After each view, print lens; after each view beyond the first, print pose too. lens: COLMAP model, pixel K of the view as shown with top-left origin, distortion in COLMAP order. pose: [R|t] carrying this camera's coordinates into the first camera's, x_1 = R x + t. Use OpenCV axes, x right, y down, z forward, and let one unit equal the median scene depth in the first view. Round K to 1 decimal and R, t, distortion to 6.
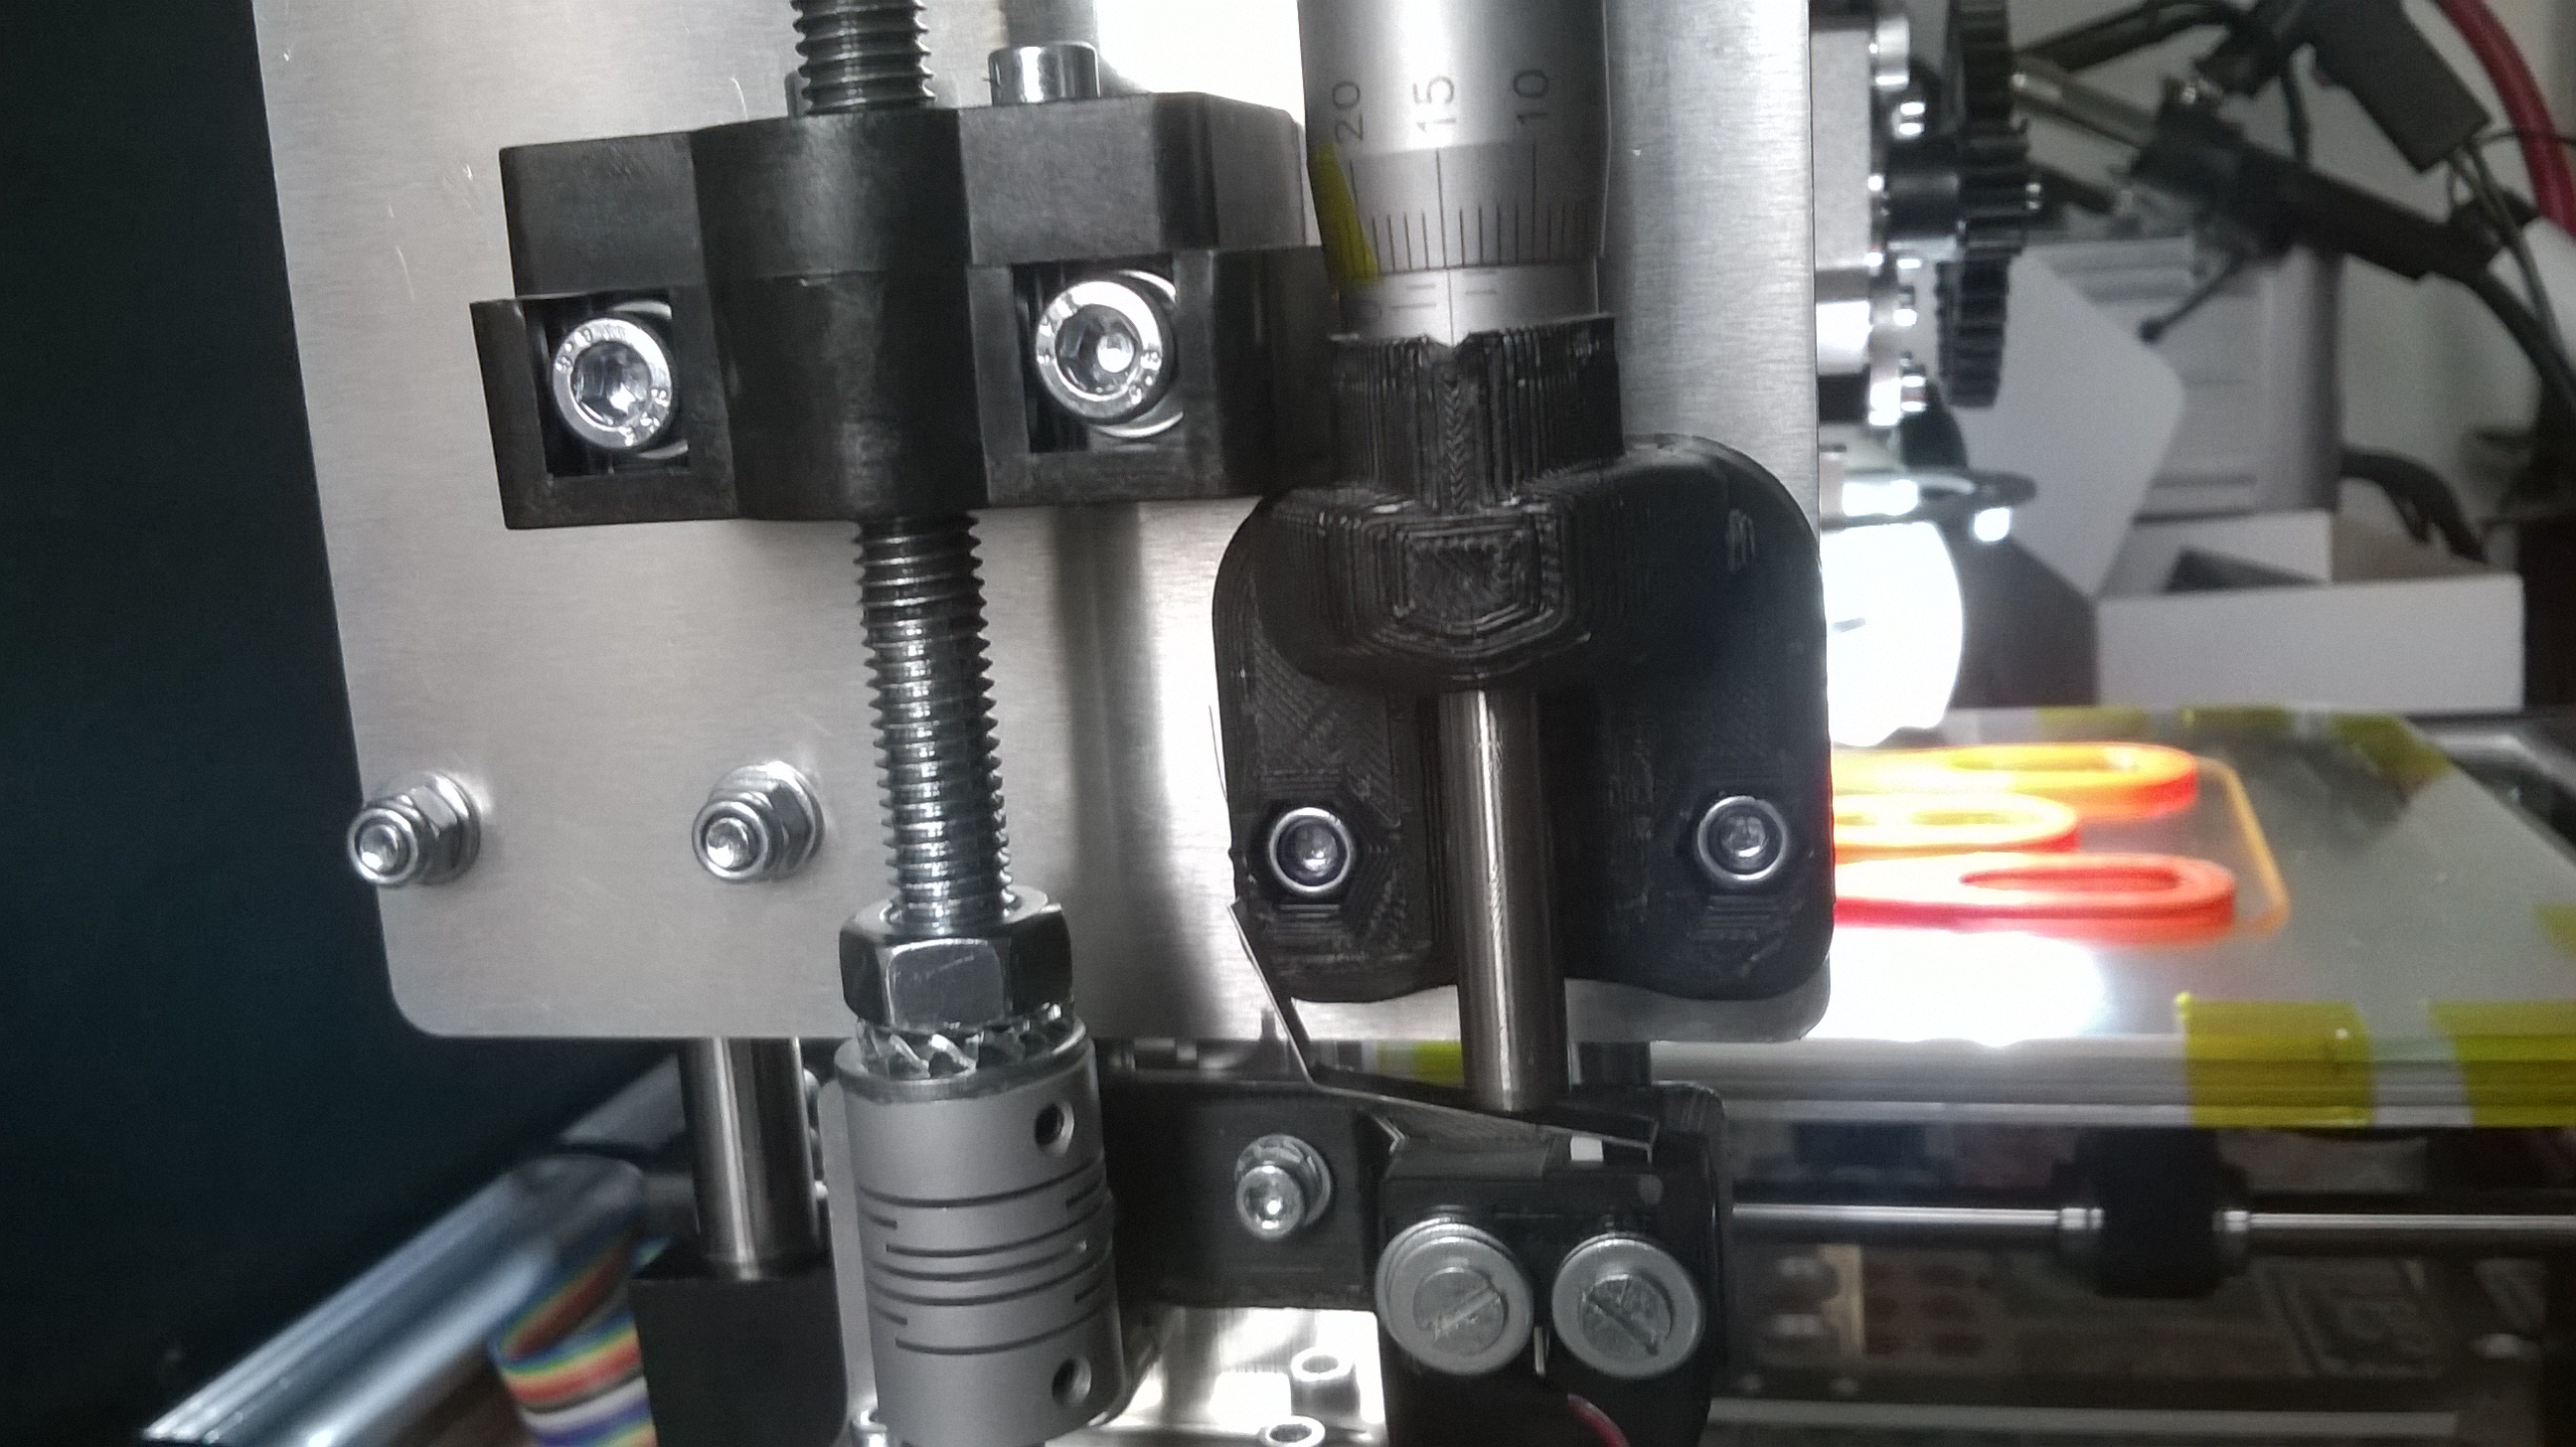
lens RADIAL K [[1970.3, 0, 1288.0], [0, 1970.3, 723.5], [0, 0, 1]] dist [-0.005909, -0.103722]
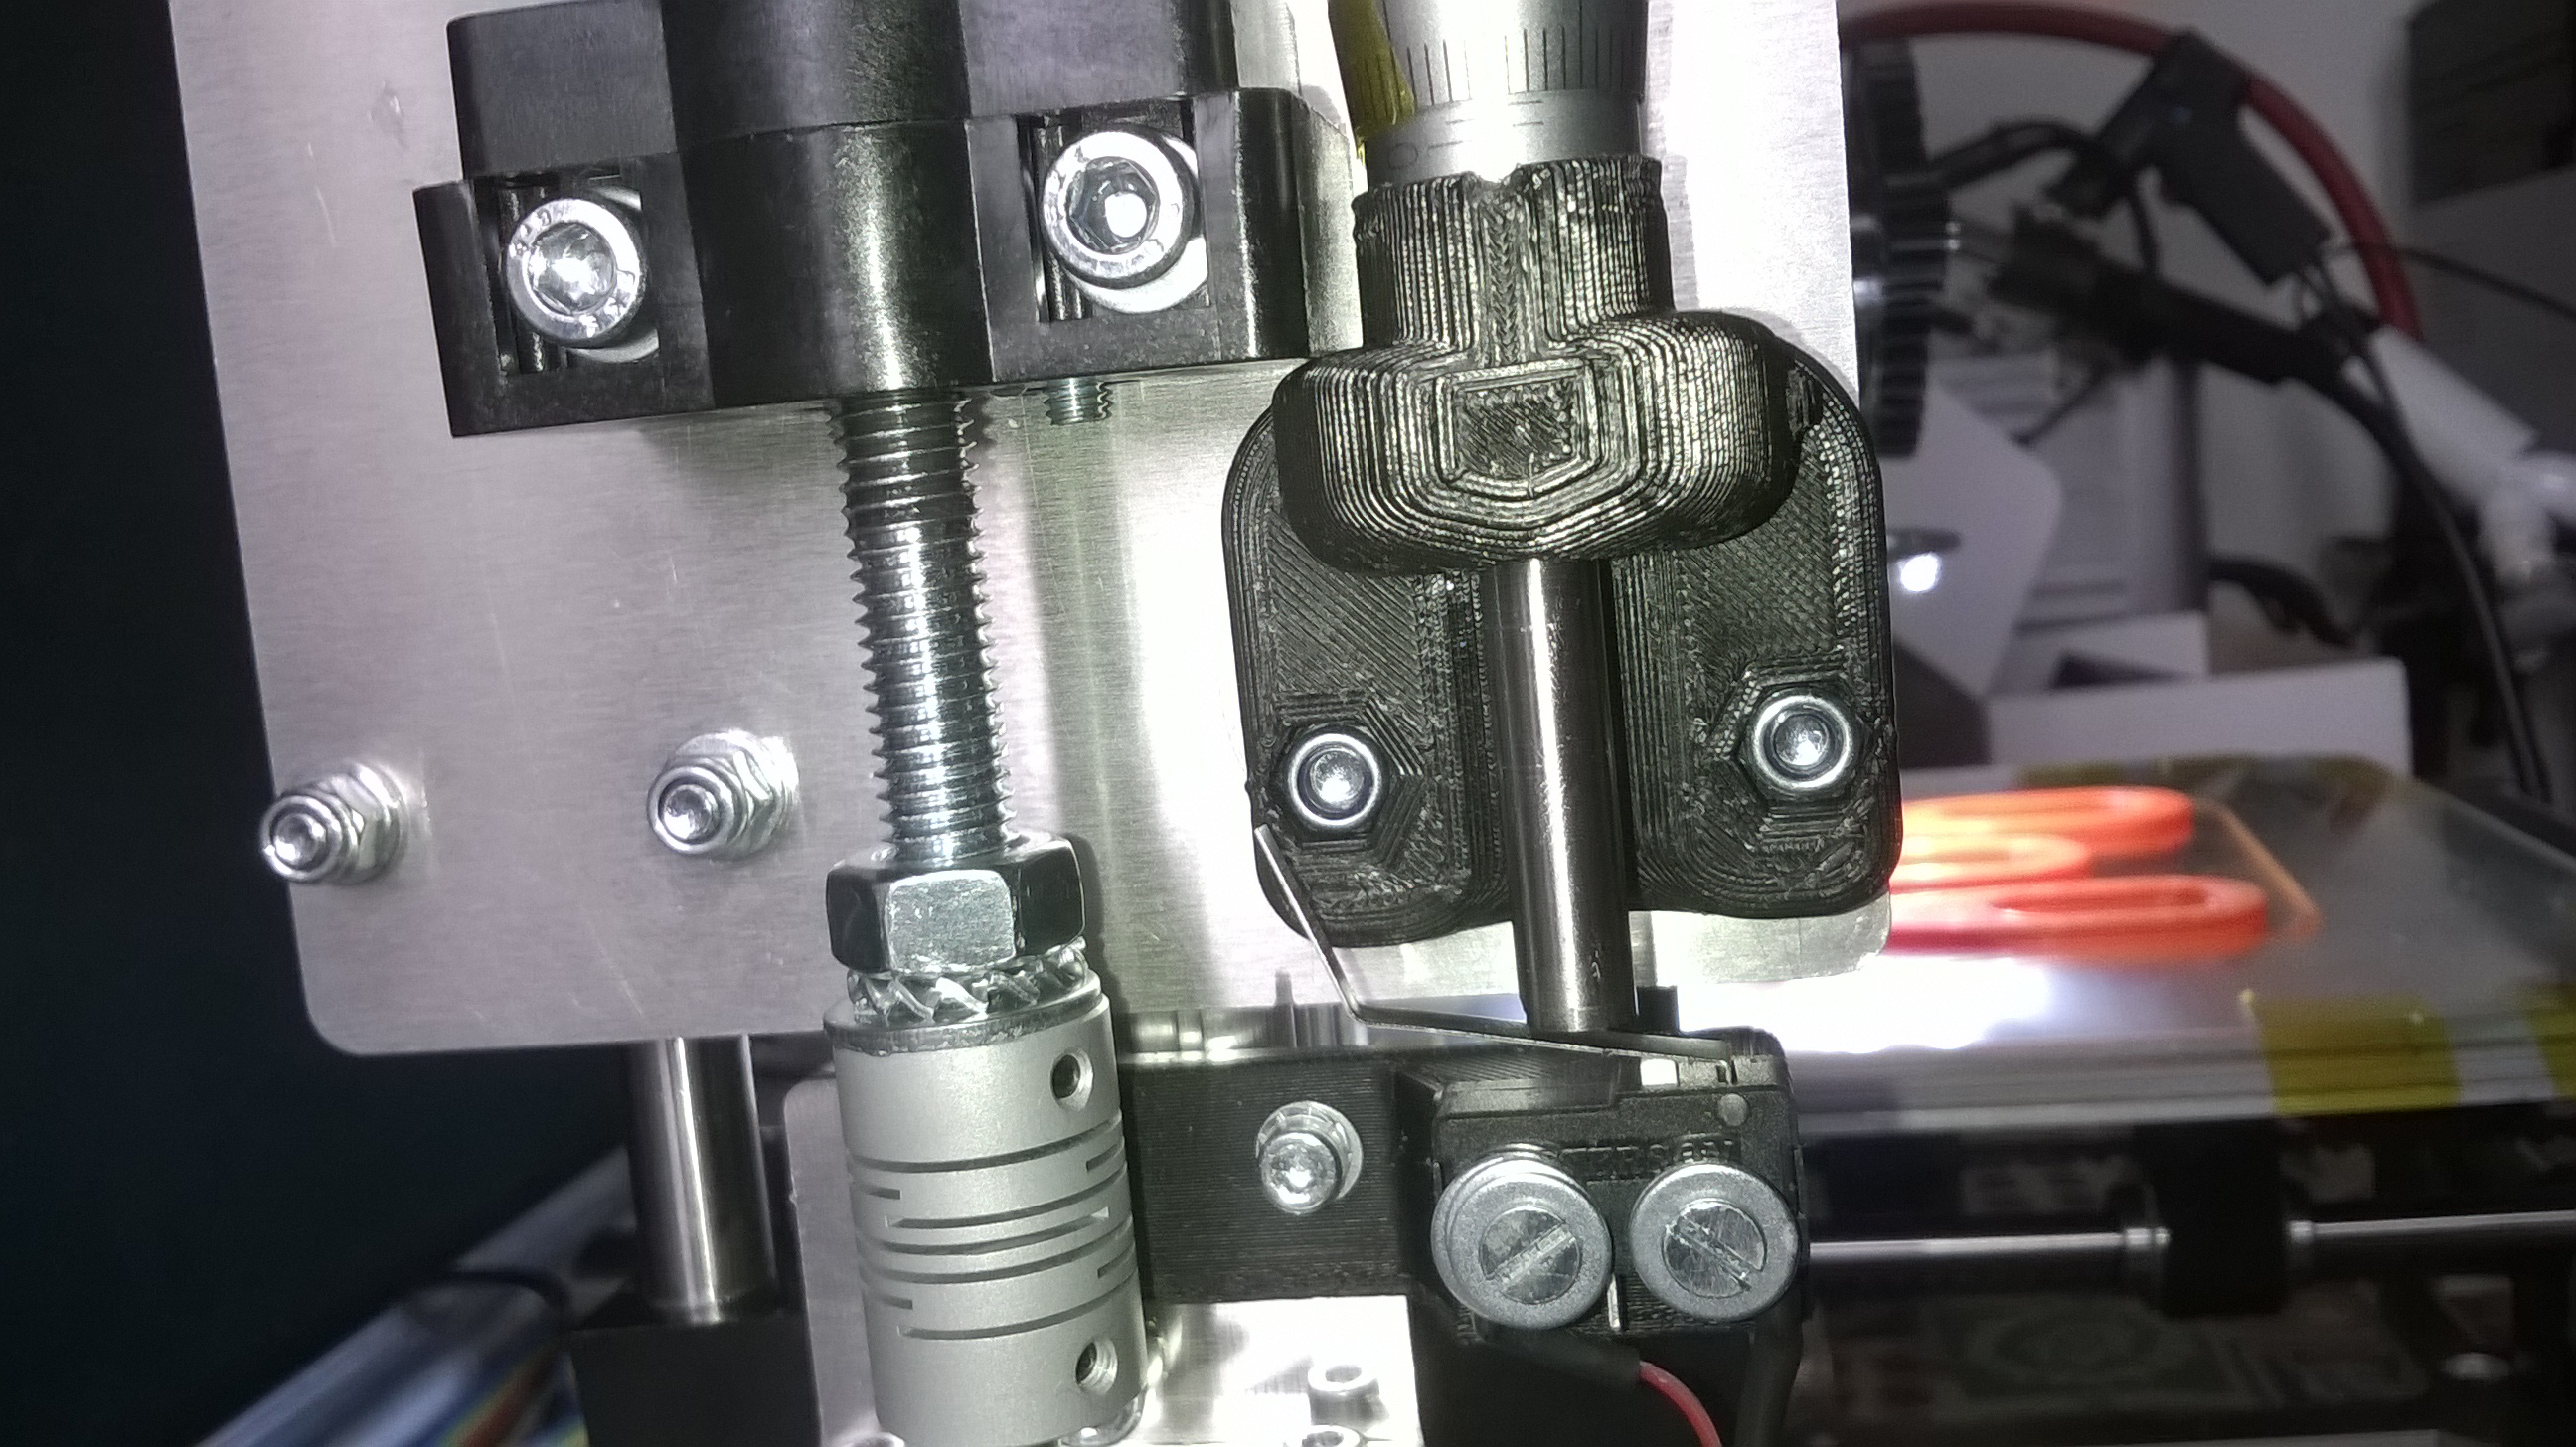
lens RADIAL K [[1989.3, 0, 1288.0], [0, 1989.3, 723.5], [0, 0, 1]] dist [0.002872, -0.121208]
pose [[0.997989, -0.029892, 0.055897, -0.064976], [0.033609, 0.997201, -0.066791, 0.105095], [-0.053744, 0.068535, 0.996200, 0.070872]]
